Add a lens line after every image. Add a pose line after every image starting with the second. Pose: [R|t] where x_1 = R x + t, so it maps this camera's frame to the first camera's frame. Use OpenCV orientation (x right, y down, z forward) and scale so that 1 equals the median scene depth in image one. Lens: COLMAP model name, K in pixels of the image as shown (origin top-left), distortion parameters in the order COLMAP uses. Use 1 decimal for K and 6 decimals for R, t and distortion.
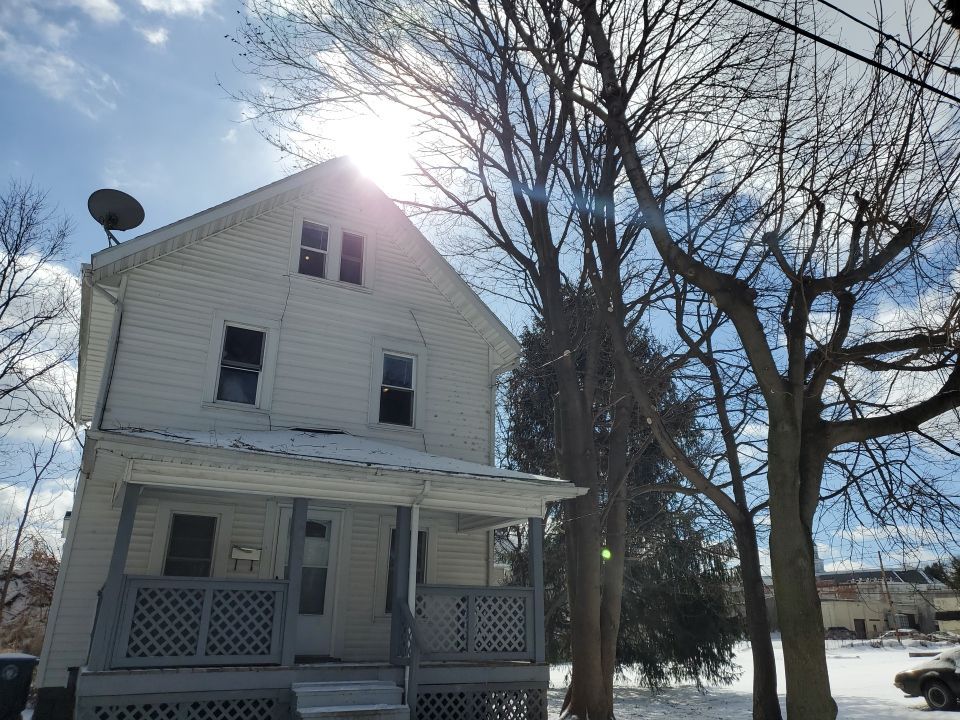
lens RADIAL K [[732.6, 0, 500.6], [0, 732.6, 367.4], [0, 0, 1]] dist [0.047770, -0.080742]
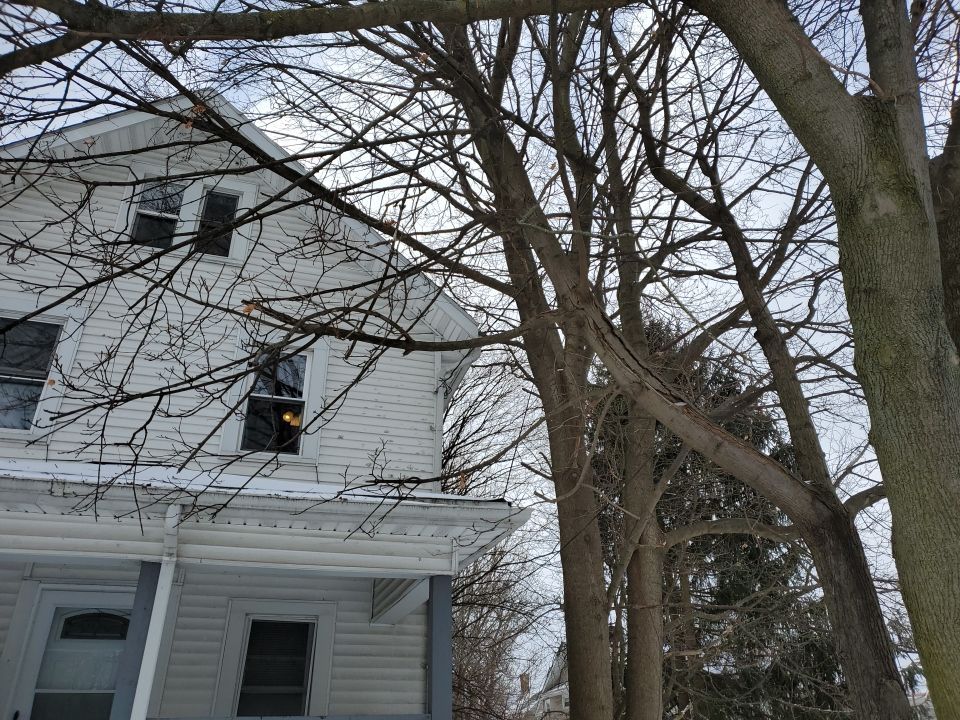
lens RADIAL K [[736.1, 0, 492.0], [0, 736.1, 363.8], [0, 0, 1]] dist [0.038356, -0.036214]
pose [[0.981152, -0.112202, -0.157327, 0.185769], [0.087665, 0.984008, -0.155061, 0.141038], [0.172209, 0.138347, 0.975297, 0.468491]]
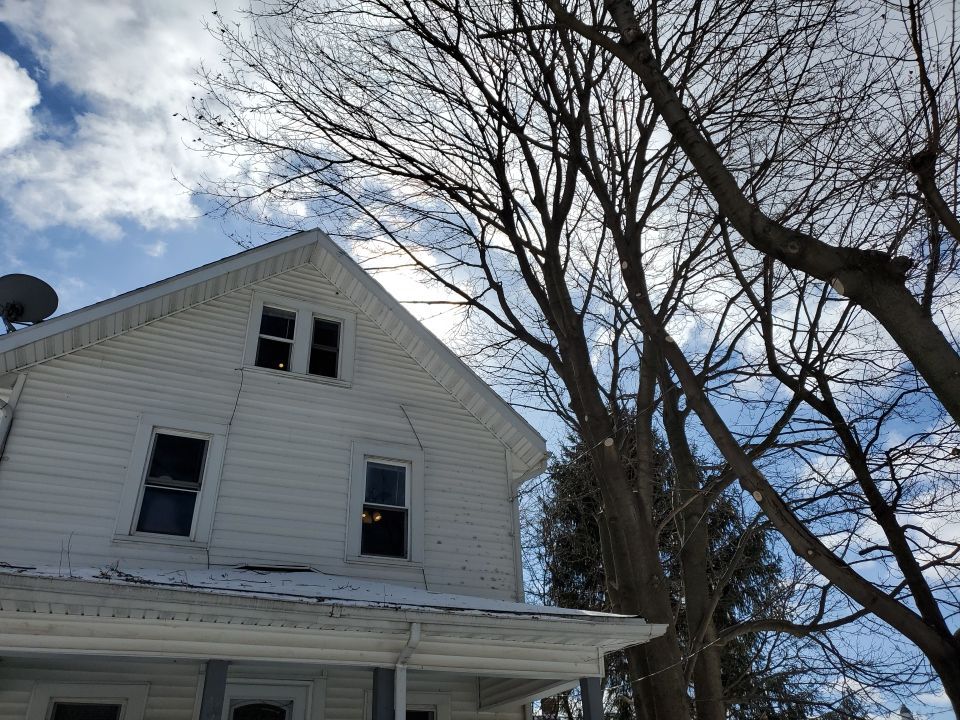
lens RADIAL K [[740.3, 0, 473.8], [0, 740.3, 357.2], [0, 0, 1]] dist [0.015200, -0.005888]
pose [[0.994397, -0.086140, -0.061277, 0.009851], [0.069793, 0.970339, -0.231456, 0.074112], [0.079397, 0.225882, 0.970914, 0.286550]]
